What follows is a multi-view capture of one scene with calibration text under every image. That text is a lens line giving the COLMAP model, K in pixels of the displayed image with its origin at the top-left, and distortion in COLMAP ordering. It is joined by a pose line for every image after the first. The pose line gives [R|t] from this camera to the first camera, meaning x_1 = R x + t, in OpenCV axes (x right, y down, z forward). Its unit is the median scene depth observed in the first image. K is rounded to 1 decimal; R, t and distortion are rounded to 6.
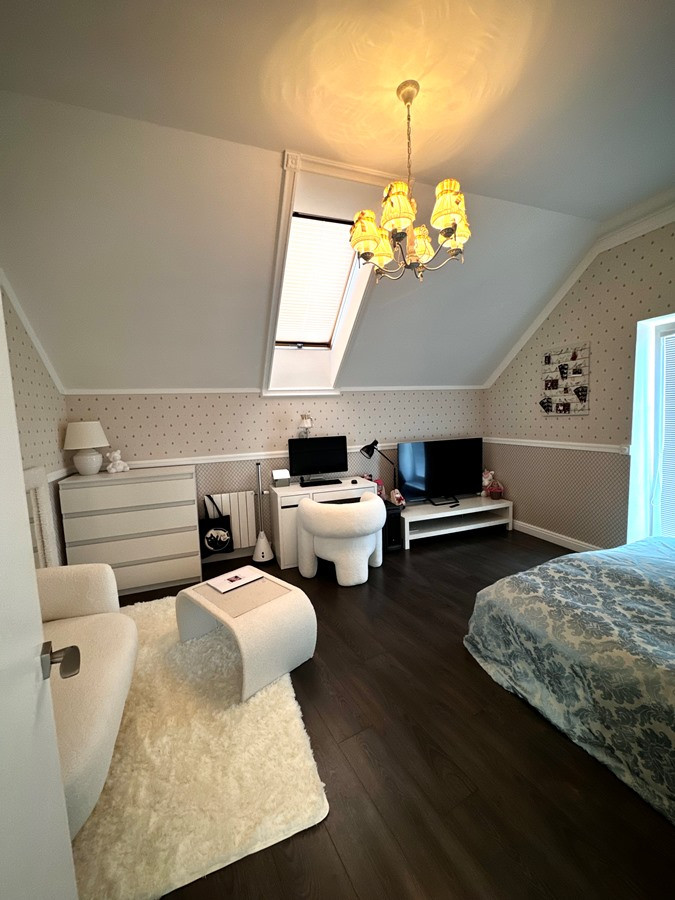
lens RADIAL K [[355.7, 0, 336.9], [0, 355.7, 447.3], [0, 0, 1]] dist [-0.004180, -0.000696]
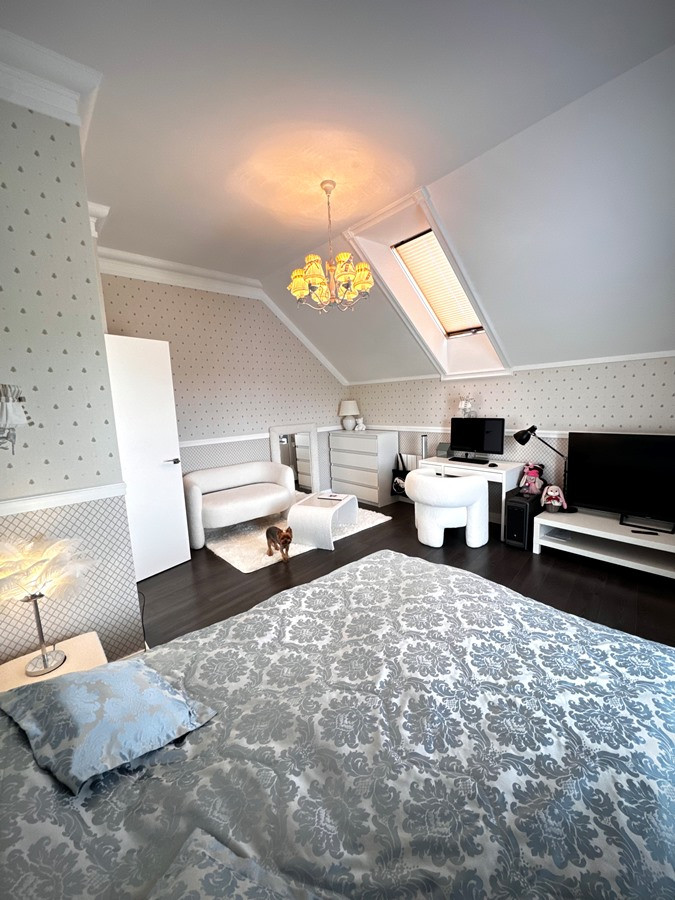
lens RADIAL K [[355.7, 0, 329.4], [0, 355.7, 452.6], [0, 0, 1]] dist [-0.004180, -0.000696]
pose [[0.353169, 0.154782, -0.922667, 0.791543], [-0.056816, 0.987947, 0.143986, -0.054535], [0.933833, 0.001571, 0.357706, 0.216340]]
